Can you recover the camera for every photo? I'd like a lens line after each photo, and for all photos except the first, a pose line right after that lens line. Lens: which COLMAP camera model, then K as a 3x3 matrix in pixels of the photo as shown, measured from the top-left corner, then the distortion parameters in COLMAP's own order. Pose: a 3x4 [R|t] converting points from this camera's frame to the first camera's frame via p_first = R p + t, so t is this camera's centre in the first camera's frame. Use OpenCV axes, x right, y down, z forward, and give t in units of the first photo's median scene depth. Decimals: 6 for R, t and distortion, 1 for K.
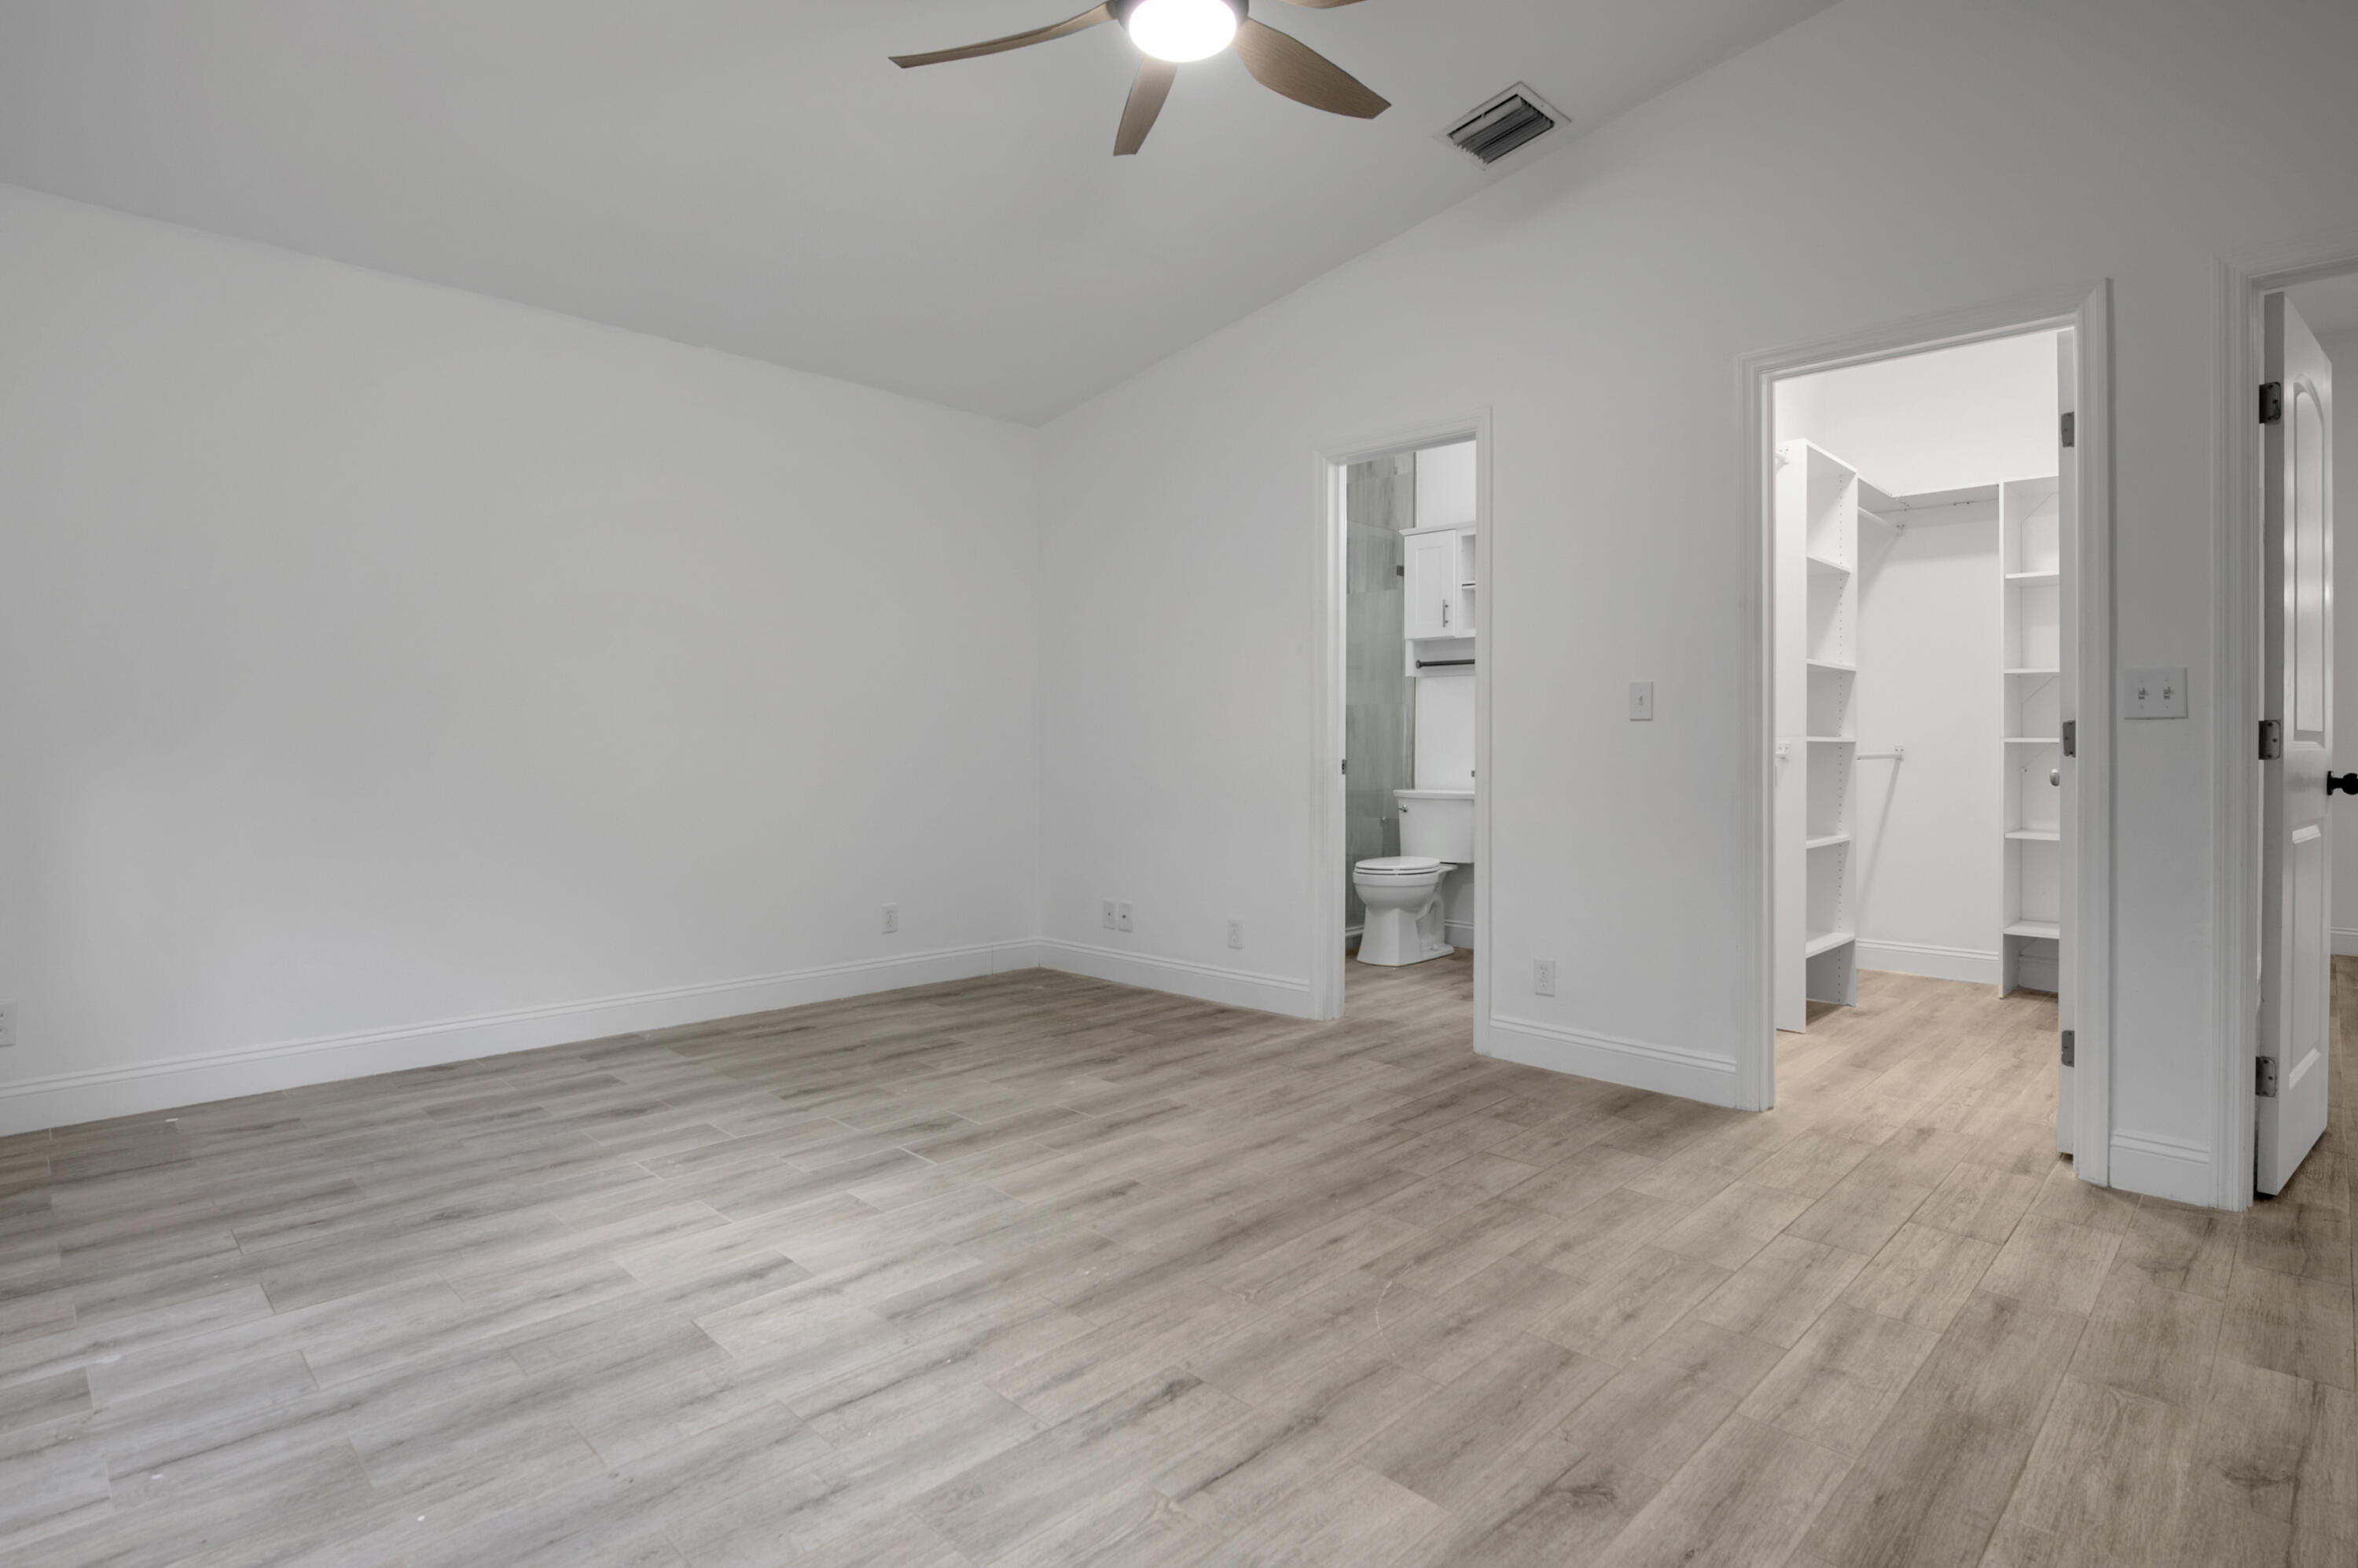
lens RADIAL K [[1253.4, 0, 1172.1], [0, 1253.4, 773.0], [0, 0, 1]] dist [-0.019326, -0.002572]
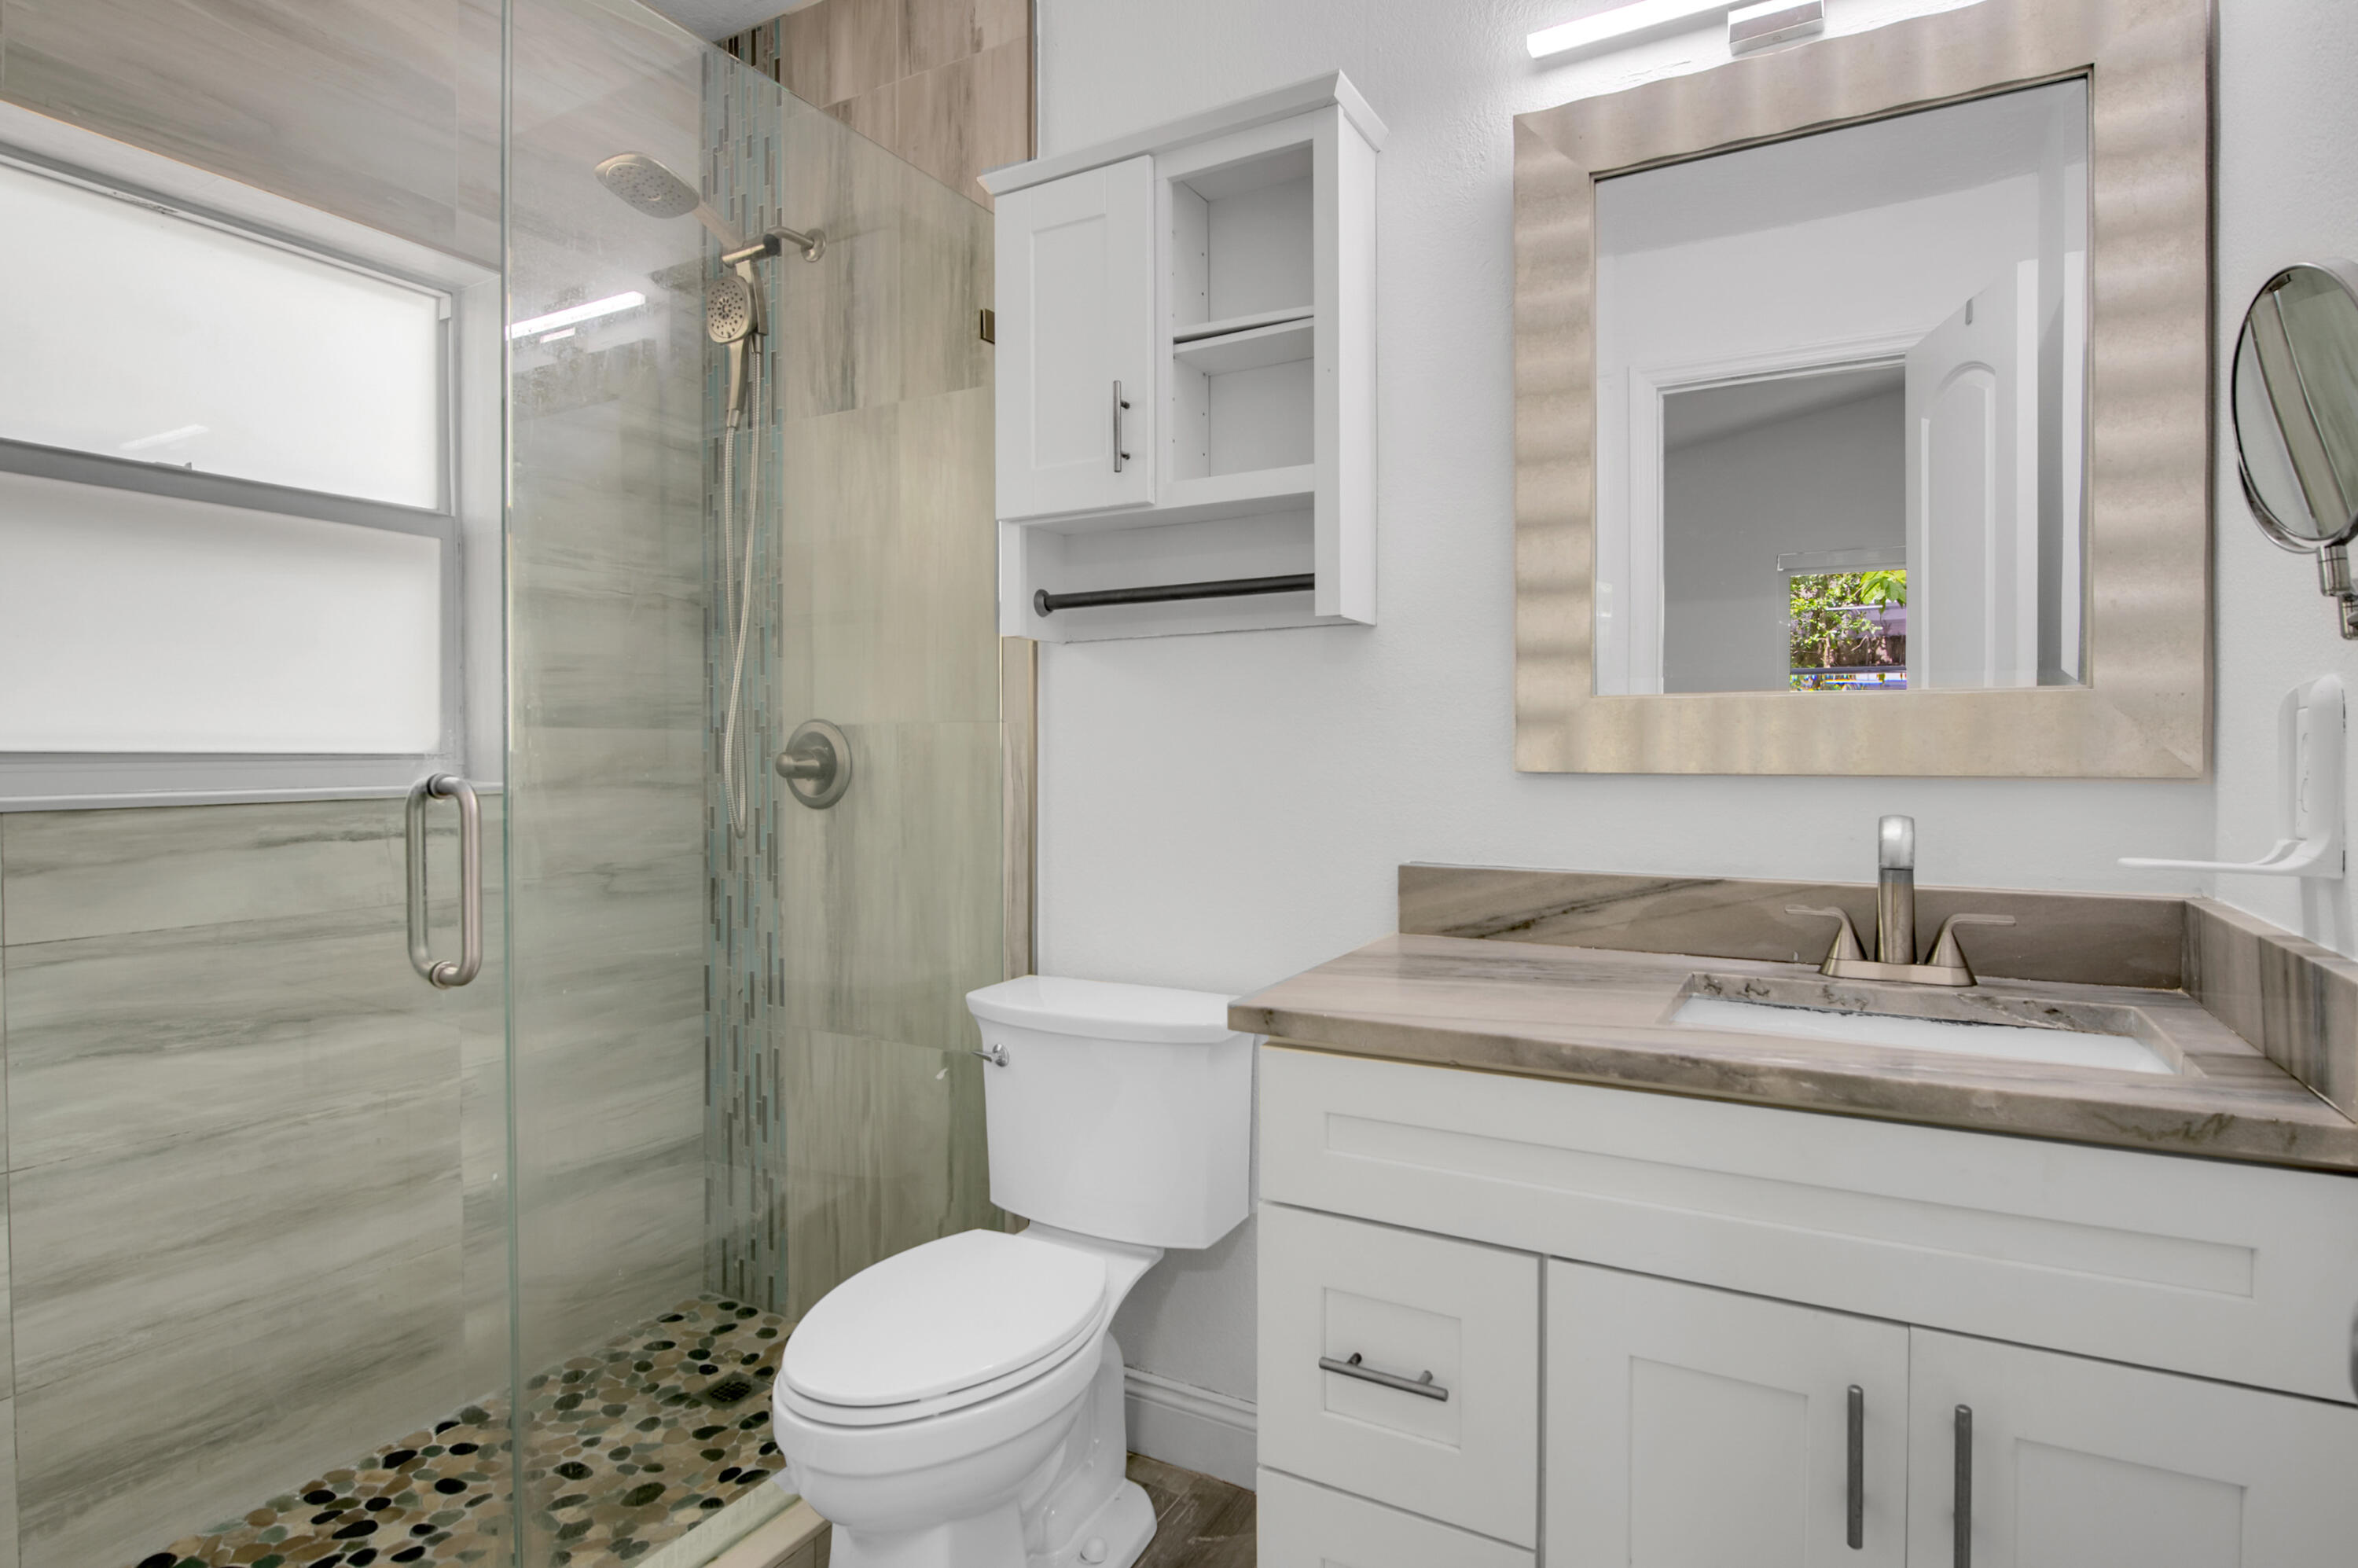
lens RADIAL K [[1253.4, 0, 1172.1], [0, 1253.4, 773.0], [0, 0, 1]] dist [-0.019326, -0.002572]
pose [[0.967415, -0.010538, 0.252978, 0.147491], [0.007056, 0.999868, 0.014665, -0.047097], [-0.253099, -0.012402, 0.967361, 0.679693]]
